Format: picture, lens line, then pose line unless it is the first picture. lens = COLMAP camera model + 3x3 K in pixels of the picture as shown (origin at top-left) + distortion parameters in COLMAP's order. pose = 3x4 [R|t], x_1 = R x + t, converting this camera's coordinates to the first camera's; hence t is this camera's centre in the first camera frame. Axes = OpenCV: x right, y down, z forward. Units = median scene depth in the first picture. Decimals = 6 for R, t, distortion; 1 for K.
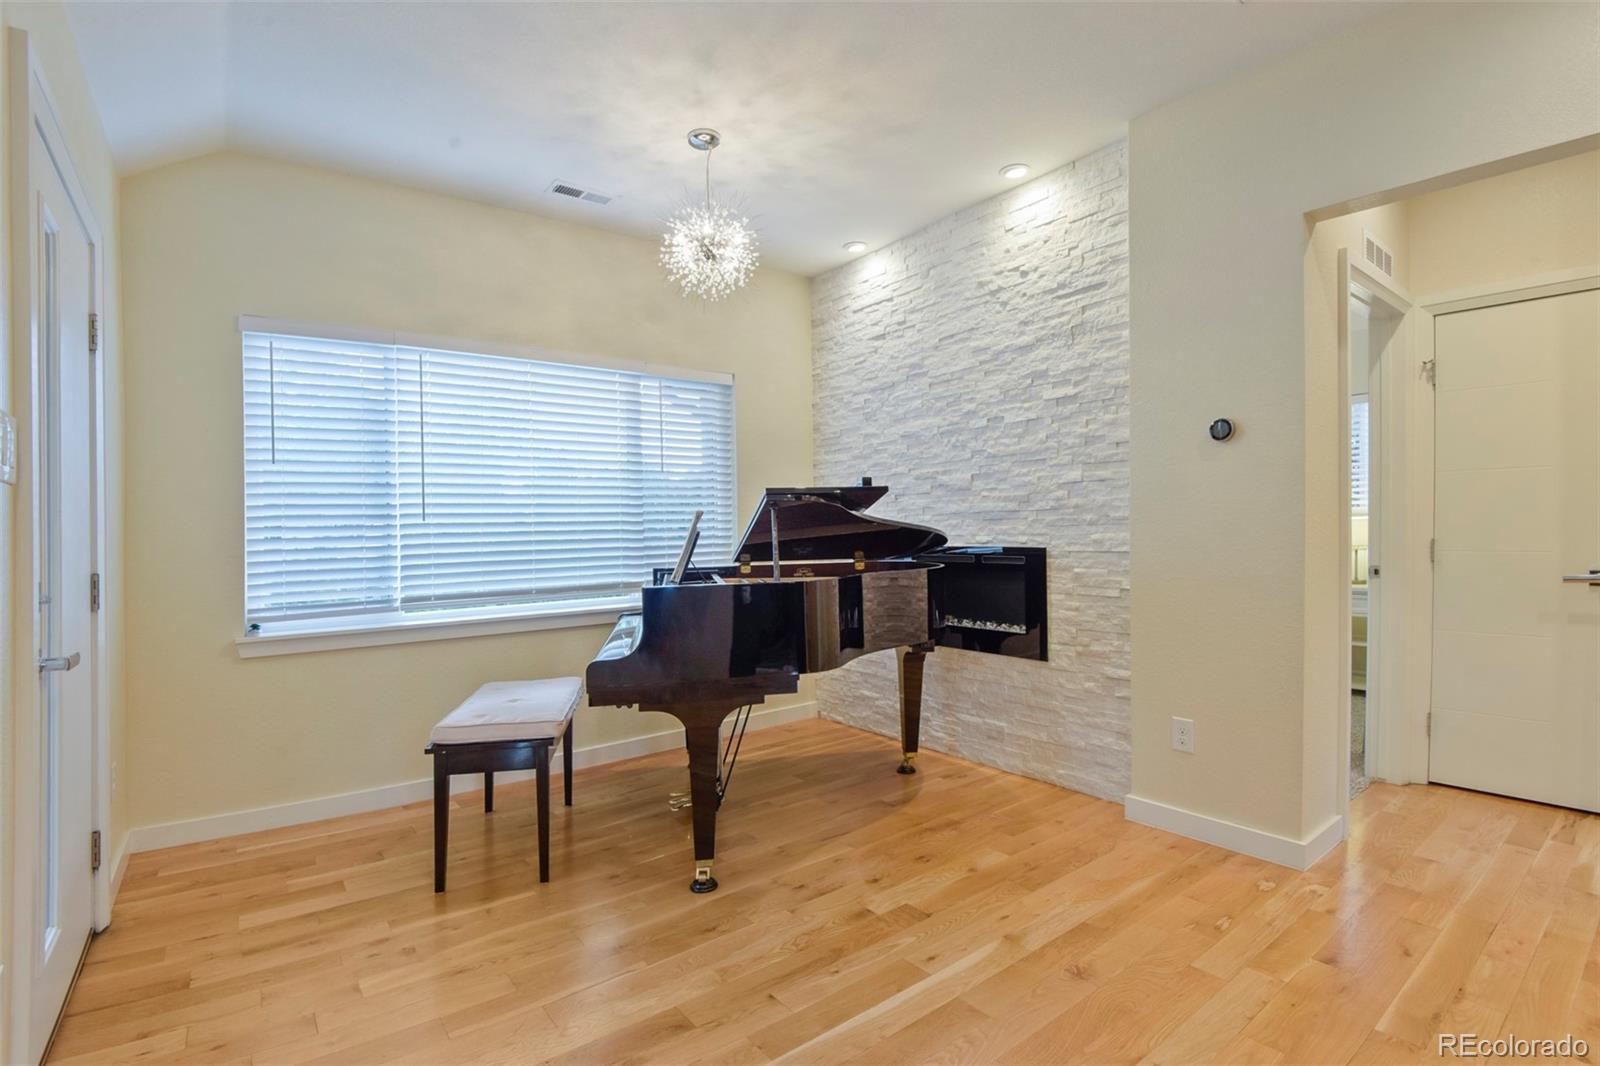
lens RADIAL K [[727.0, 0, 786.7], [0, 727.0, 539.5], [0, 0, 1]] dist [-0.017322, -0.009691]
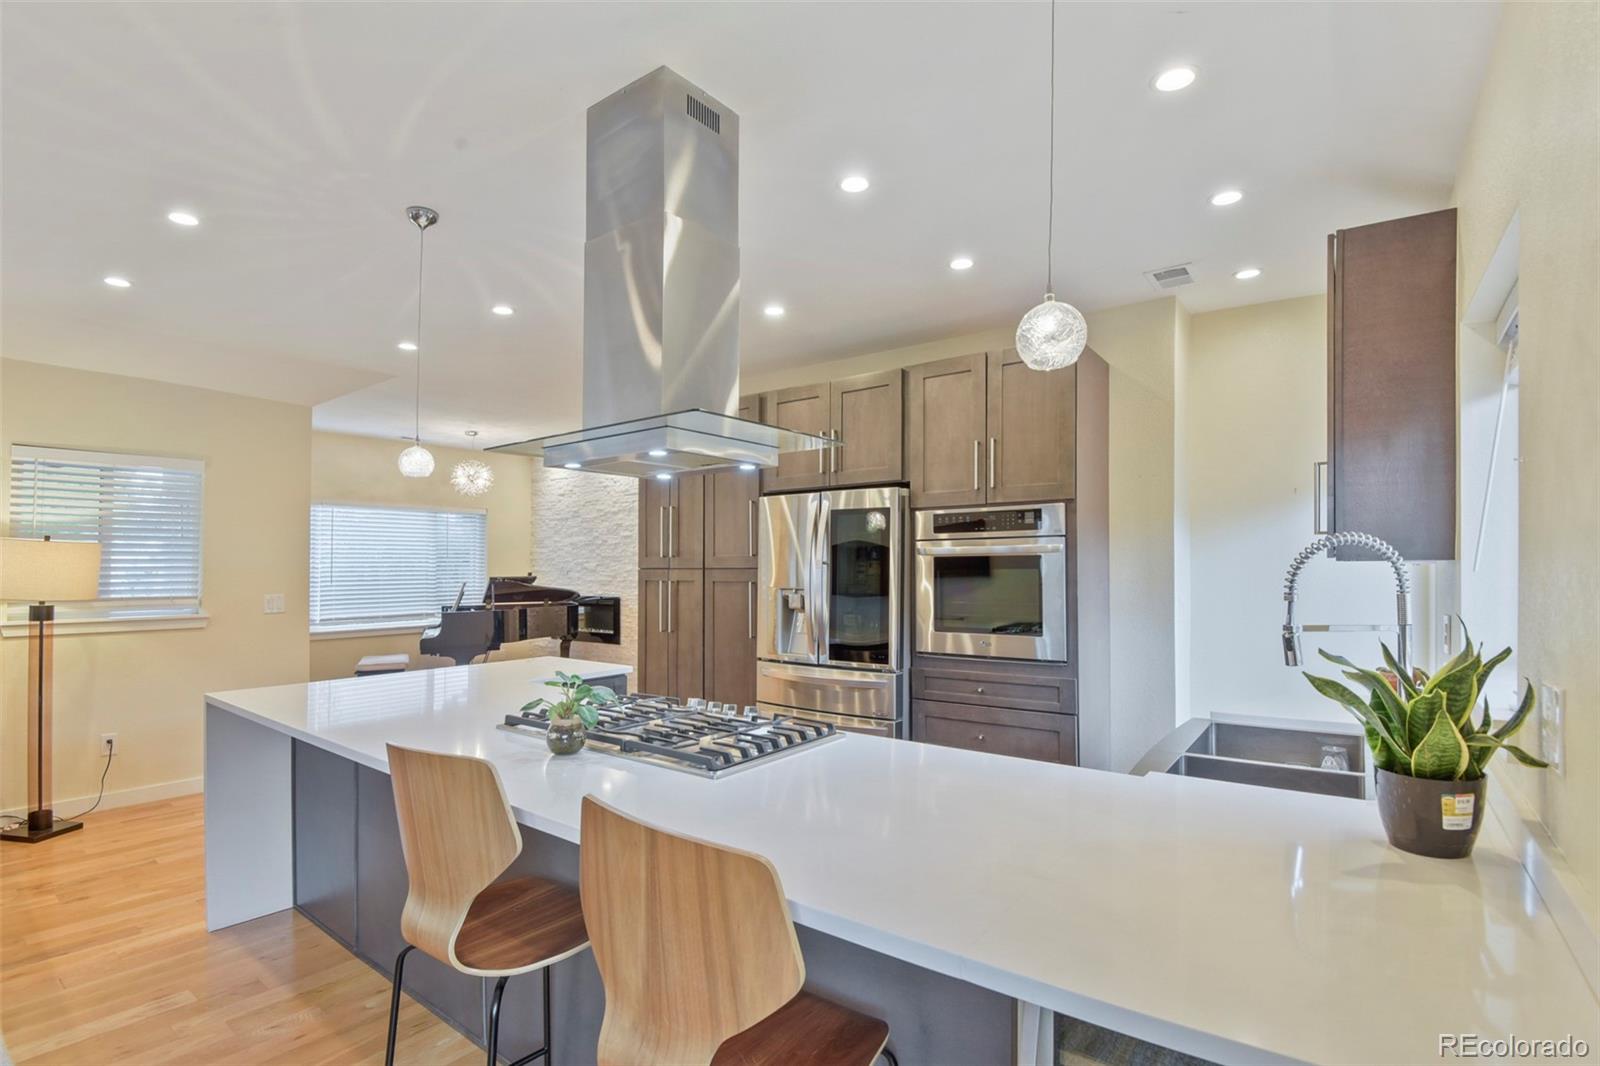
lens RADIAL K [[727.0, 0, 776.9], [0, 727.0, 557.6], [0, 0, 1]] dist [-0.017322, -0.009691]
pose [[0.963531, 0.017149, 0.267047, 0.231293], [-0.008562, 0.999409, -0.033285, -0.048178], [-0.267460, 0.029784, 0.963109, -1.583134]]
